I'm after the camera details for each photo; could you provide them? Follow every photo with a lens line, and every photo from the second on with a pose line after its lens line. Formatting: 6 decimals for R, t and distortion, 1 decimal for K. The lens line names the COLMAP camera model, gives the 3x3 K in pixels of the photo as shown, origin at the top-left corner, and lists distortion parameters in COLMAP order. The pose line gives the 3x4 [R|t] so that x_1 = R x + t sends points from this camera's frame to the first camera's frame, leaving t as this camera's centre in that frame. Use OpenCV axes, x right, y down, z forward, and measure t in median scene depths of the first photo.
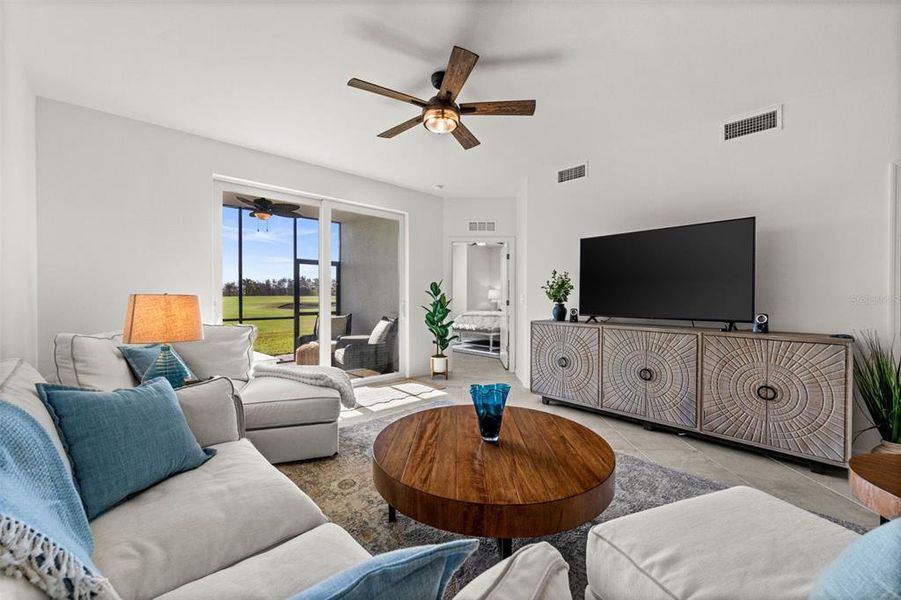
lens RADIAL K [[354.7, 0, 450.5], [0, 354.7, 300.0], [0, 0, 1]] dist [-0.014350, -0.000013]
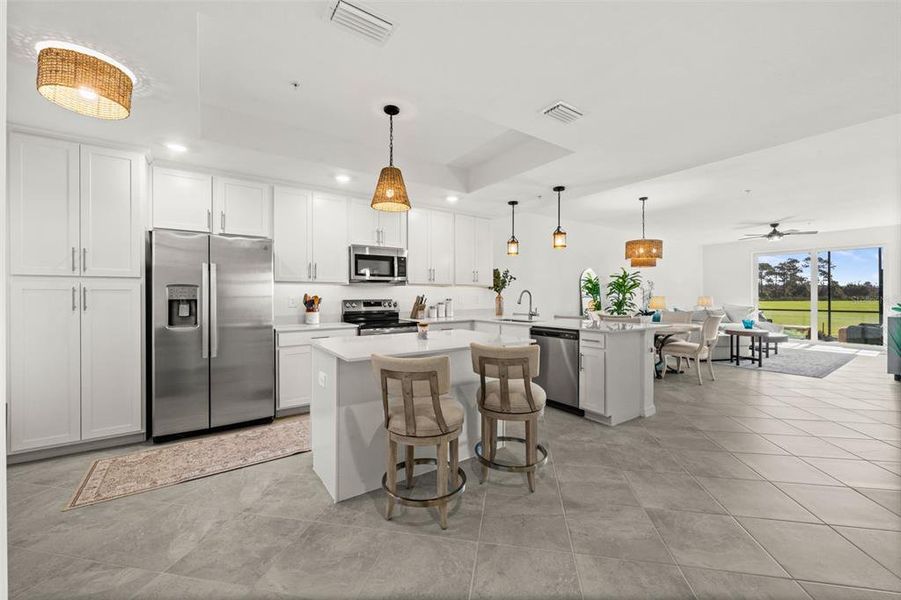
lens RADIAL K [[356.2, 0, 450.9], [0, 356.2, 297.0], [0, 0, 1]] dist [-0.001069, -0.000048]
pose [[-0.140349, 0.000530, -0.990102, 2.147972], [-0.009303, 0.999955, 0.001854, 0.007917], [0.990058, 0.009472, -0.140338, -0.837770]]
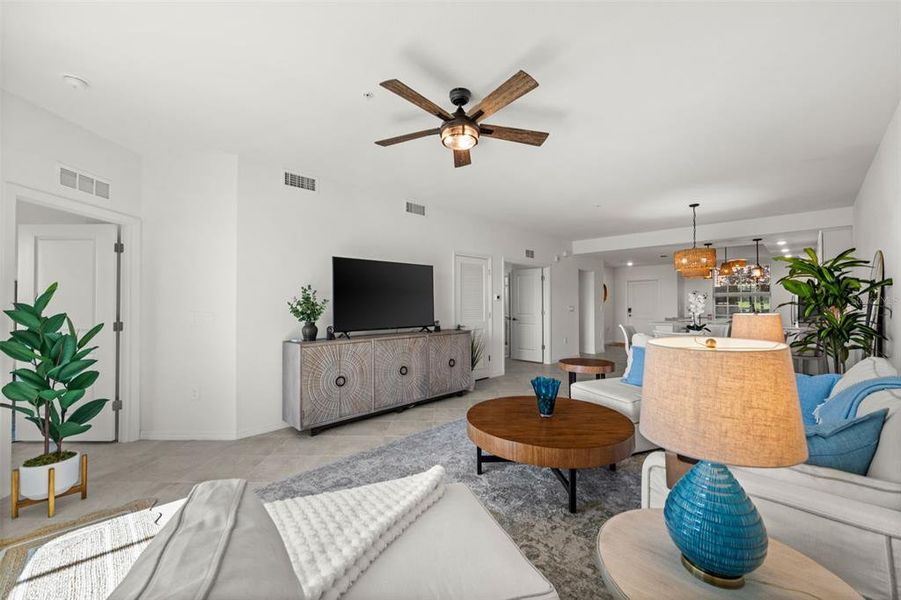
lens RADIAL K [[354.7, 0, 450.5], [0, 354.7, 300.0], [0, 0, 1]] dist [-0.014350, -0.000013]
pose [[-0.036746, 0.007922, 0.999293, -0.622288], [0.014537, 0.999867, -0.007392, -0.034967], [-0.999219, 0.014255, -0.036856, 0.674992]]
